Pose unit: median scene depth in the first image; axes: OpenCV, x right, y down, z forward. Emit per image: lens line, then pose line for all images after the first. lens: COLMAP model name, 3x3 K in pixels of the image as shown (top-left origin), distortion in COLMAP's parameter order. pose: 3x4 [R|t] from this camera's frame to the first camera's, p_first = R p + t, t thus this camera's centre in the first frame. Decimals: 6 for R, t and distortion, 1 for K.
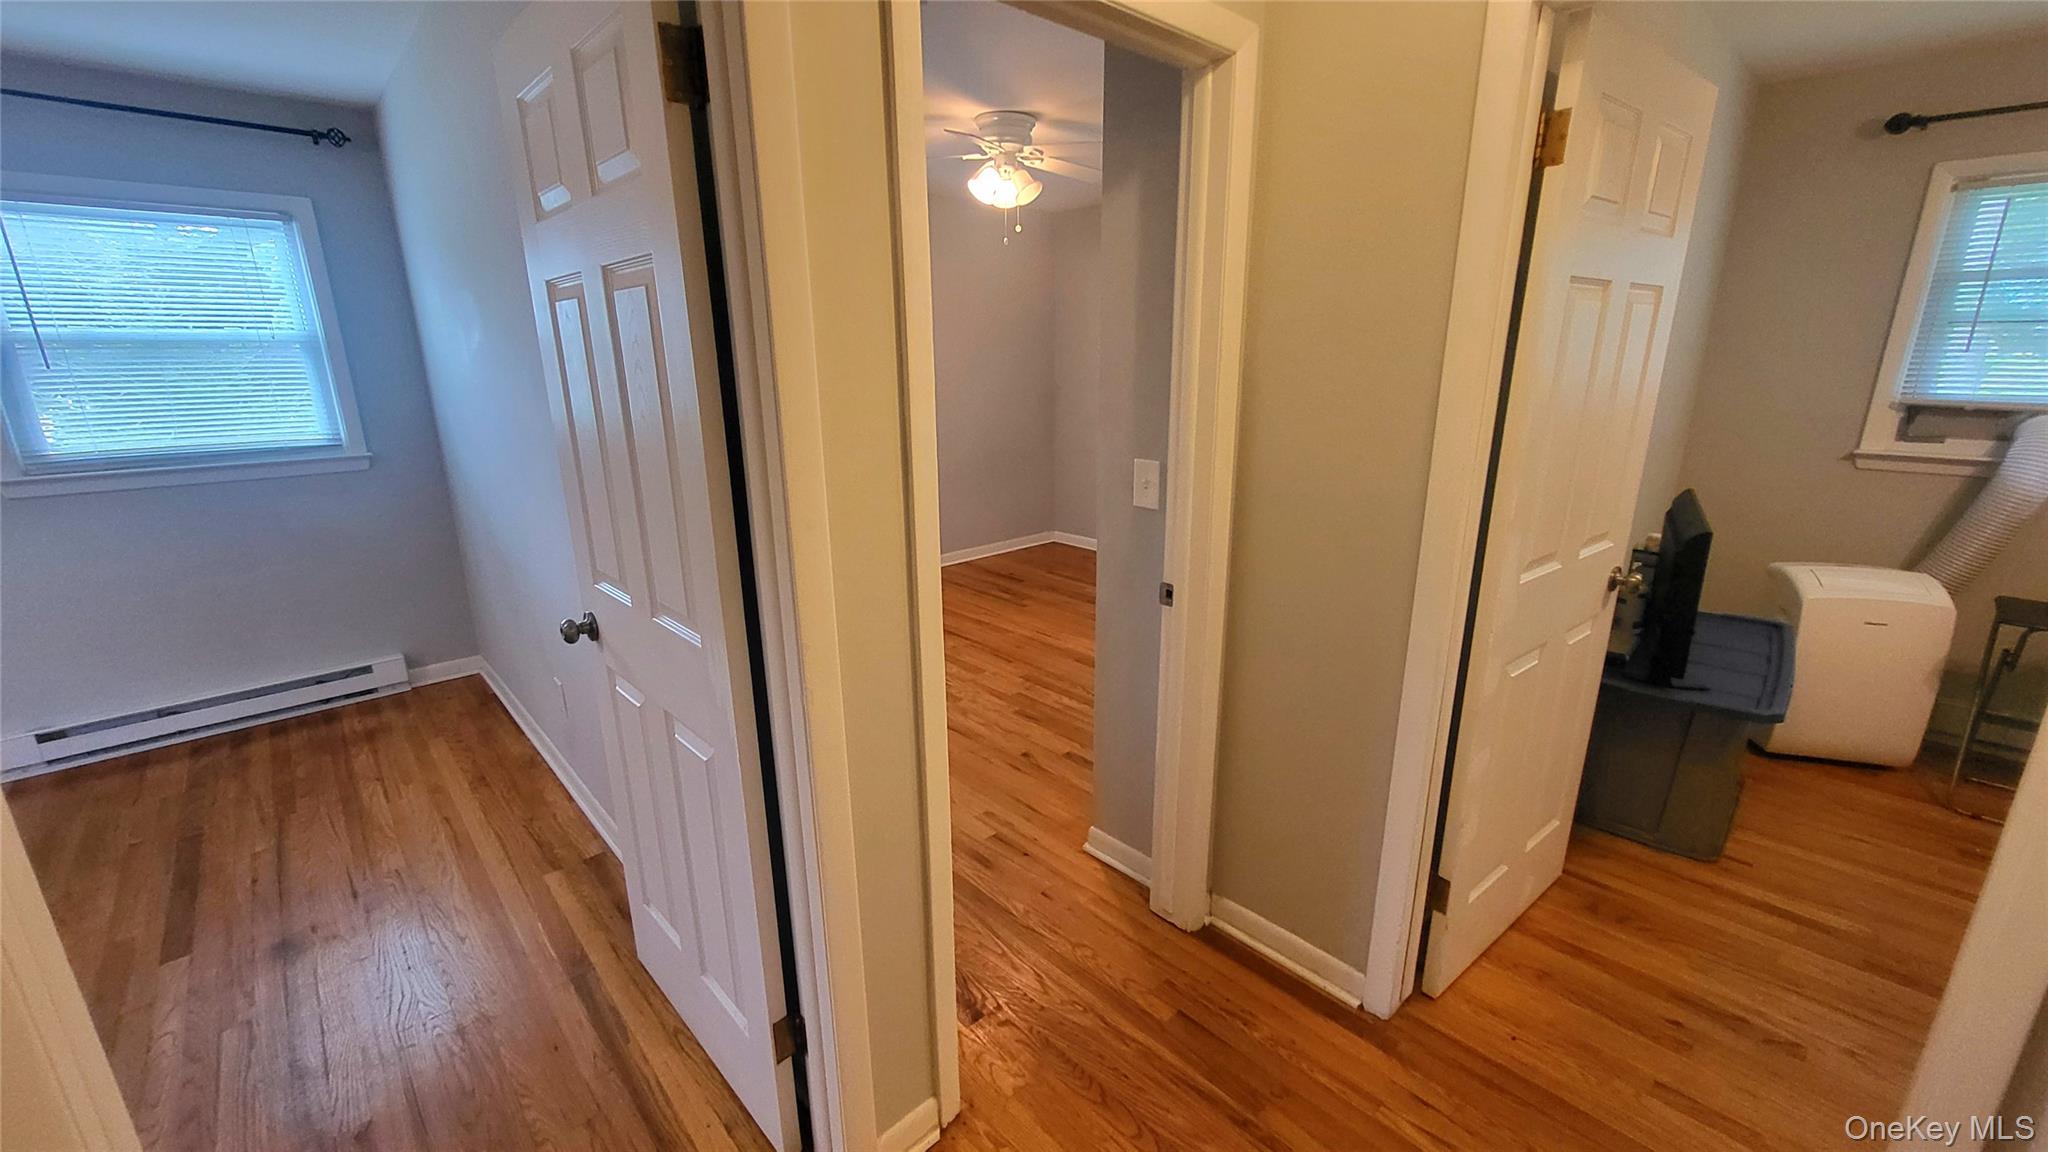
lens RADIAL K [[806.9, 0, 1016.7], [0, 806.9, 580.2], [0, 0, 1]] dist [0.003652, -0.002289]
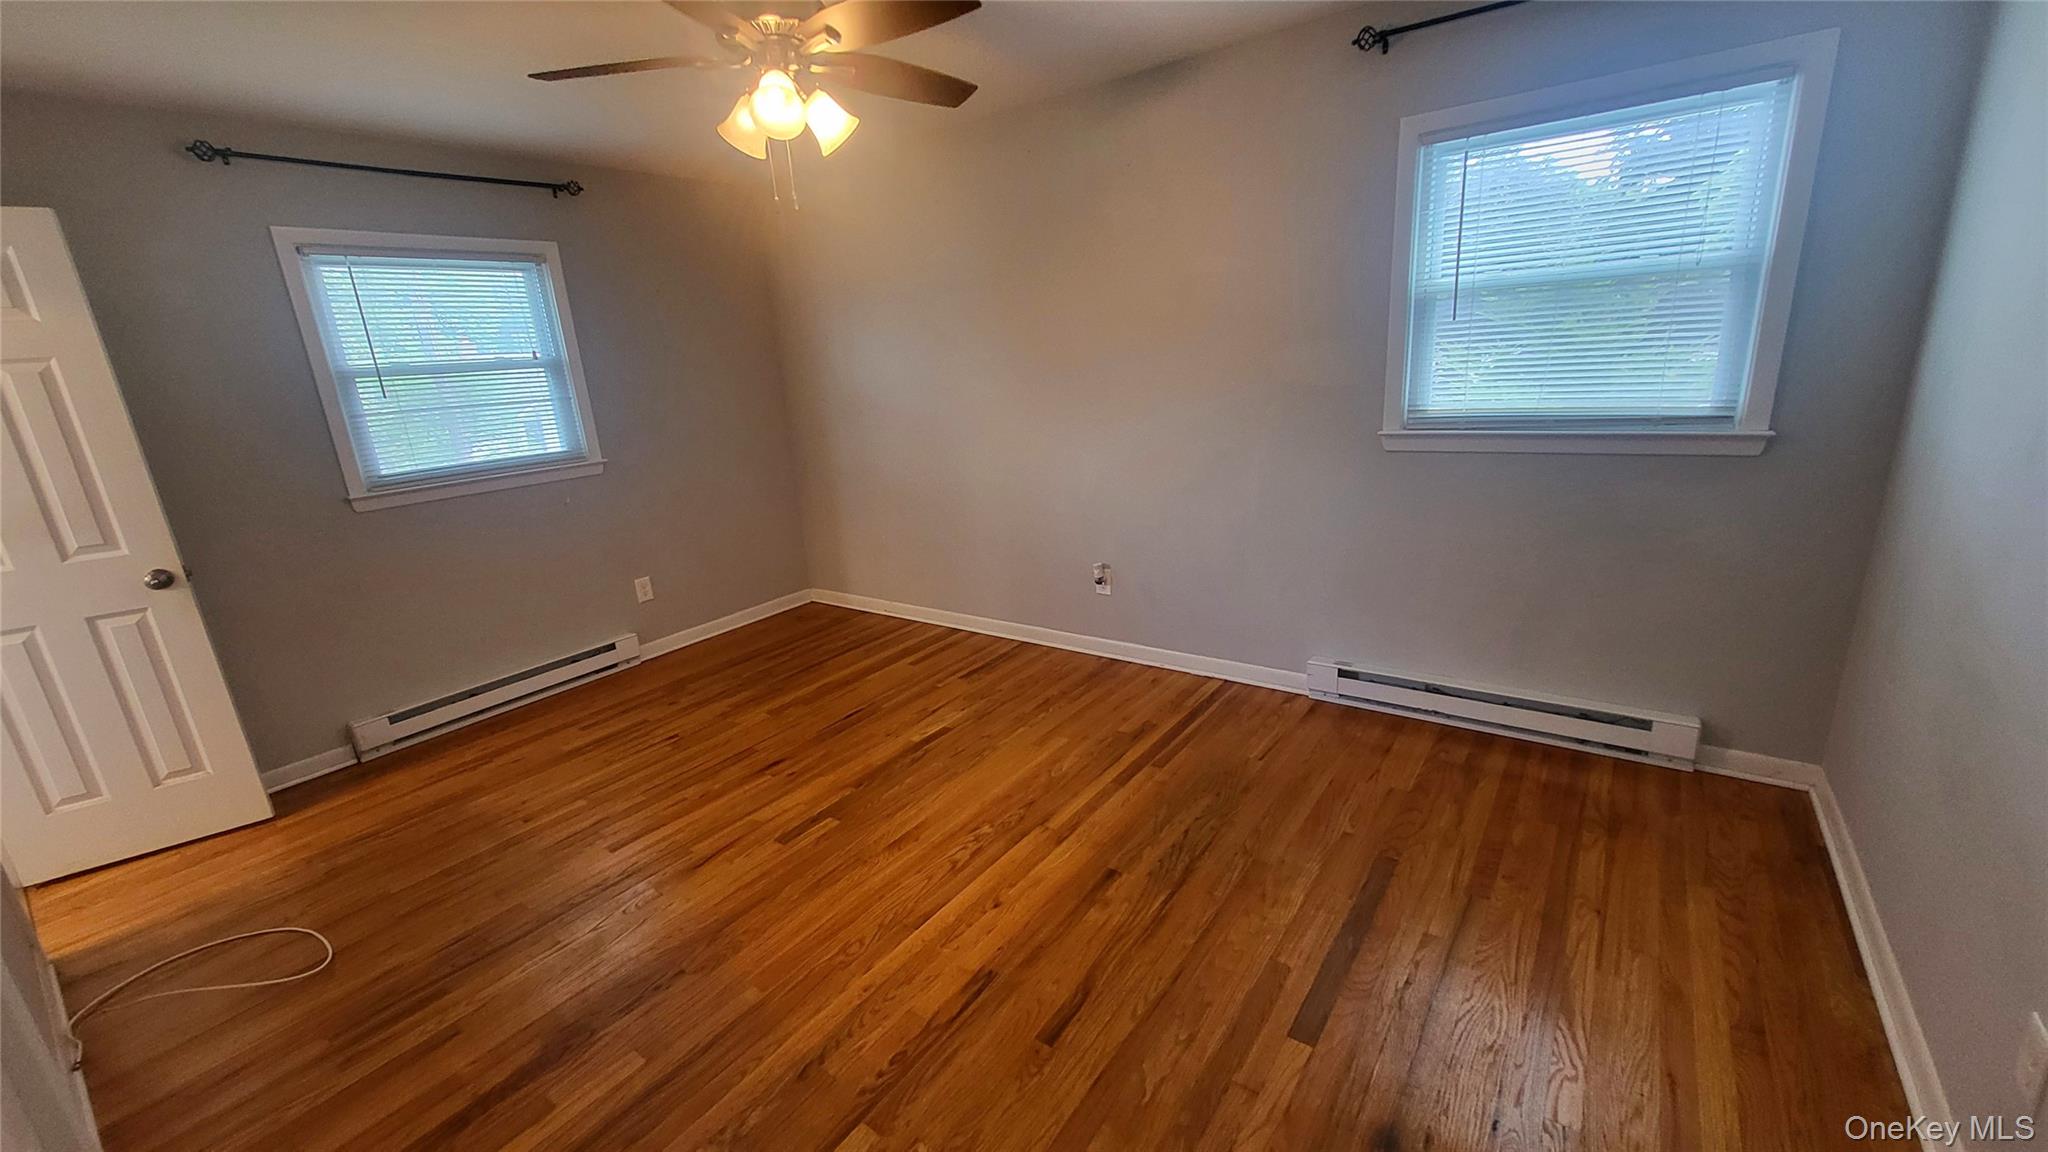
lens RADIAL K [[806.9, 0, 1016.7], [0, 806.9, 580.2], [0, 0, 1]] dist [0.003652, -0.002289]
pose [[0.183776, 0.262318, -0.947320, -0.271705], [-0.200778, 0.953434, 0.225061, -0.070676], [0.962244, 0.148841, 0.227886, 0.289362]]
